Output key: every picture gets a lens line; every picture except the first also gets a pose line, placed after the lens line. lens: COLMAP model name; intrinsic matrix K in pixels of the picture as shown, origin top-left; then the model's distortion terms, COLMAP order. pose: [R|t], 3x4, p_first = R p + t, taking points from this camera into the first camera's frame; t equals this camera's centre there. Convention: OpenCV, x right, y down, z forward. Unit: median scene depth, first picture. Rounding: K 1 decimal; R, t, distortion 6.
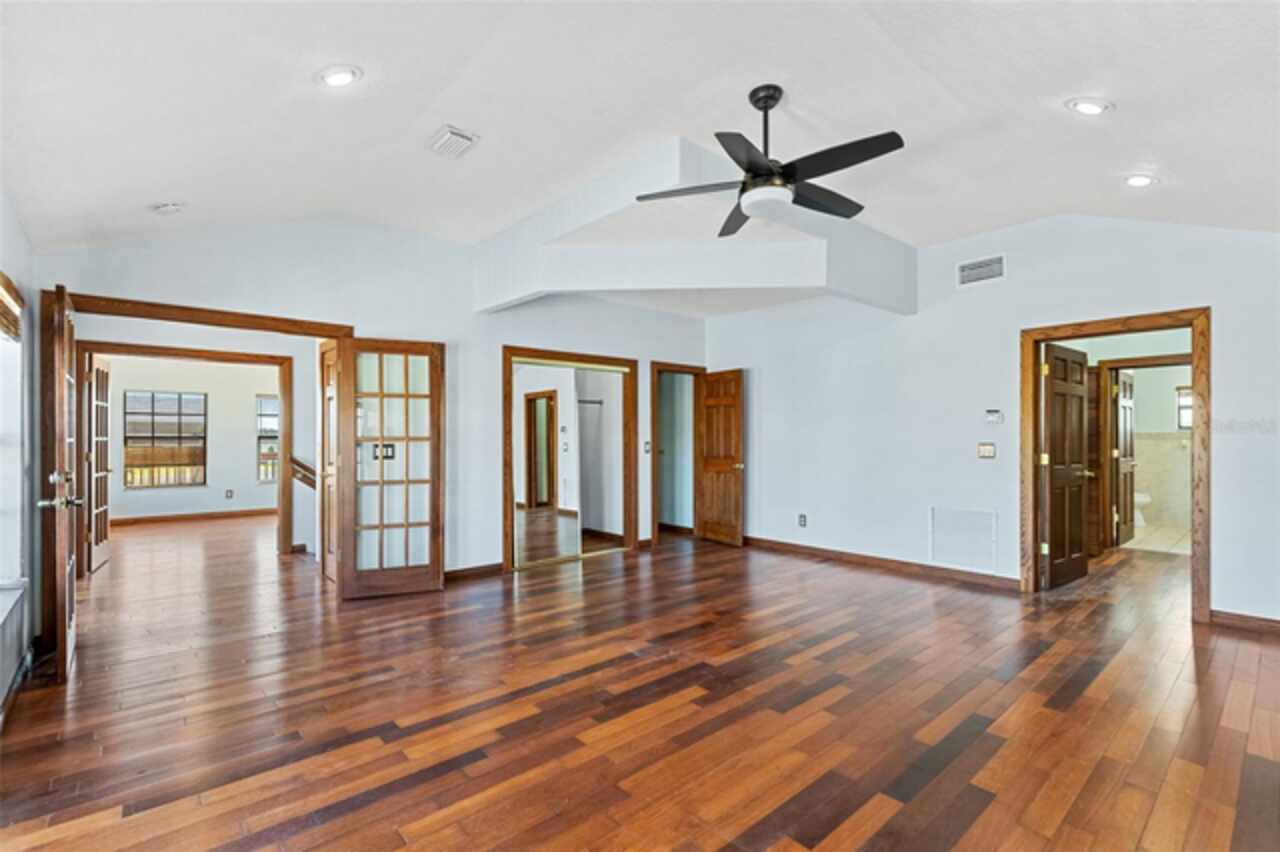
lens RADIAL K [[582.1, 0, 633.9], [0, 582.1, 435.0], [0, 0, 1]] dist [0.003669, -0.000153]
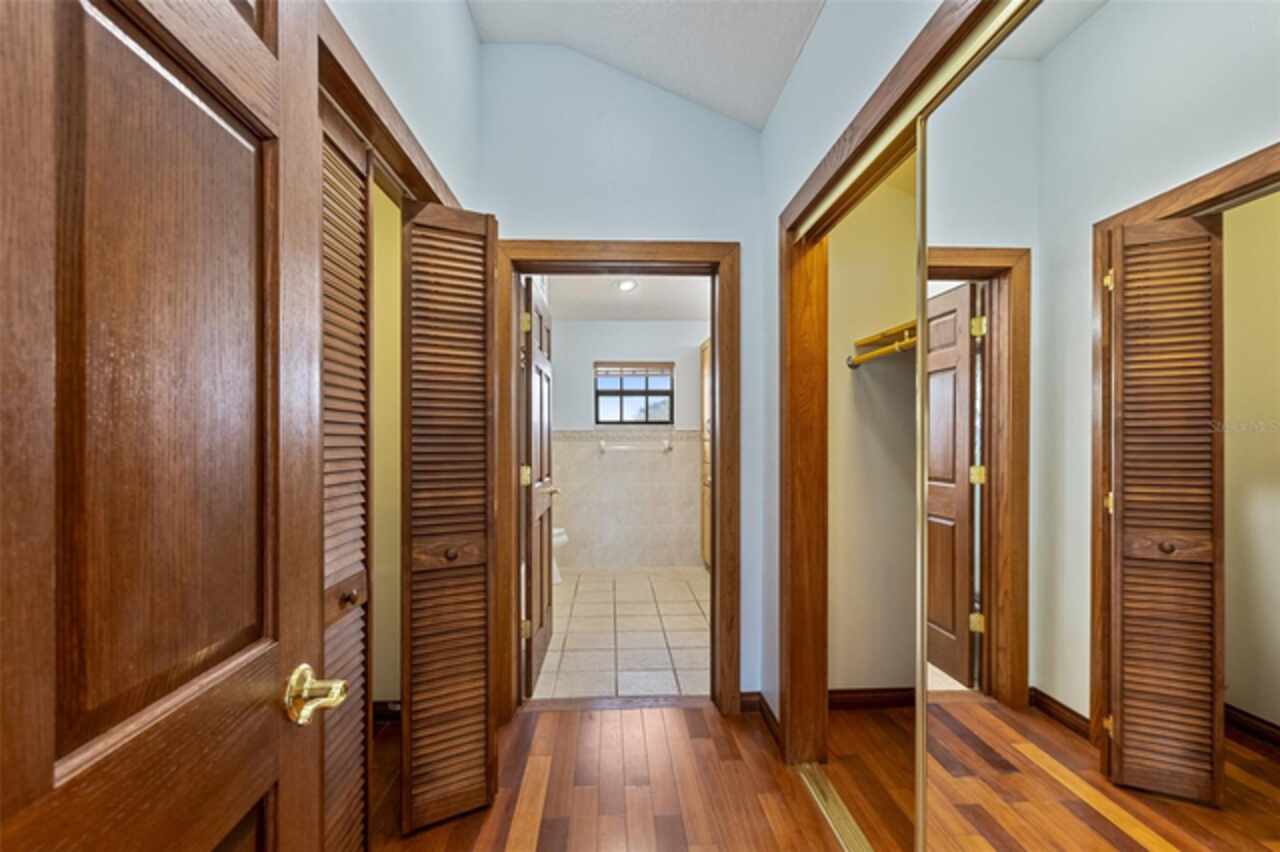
lens RADIAL K [[582.1, 0, 634.6], [0, 582.1, 432.3], [0, 0, 1]] dist [0.003669, -0.000153]
pose [[0.634855, -0.001964, 0.772629, 0.523480], [0.003604, 0.999993, -0.000420, -0.001067], [-0.772623, 0.003051, 0.634858, 0.639355]]
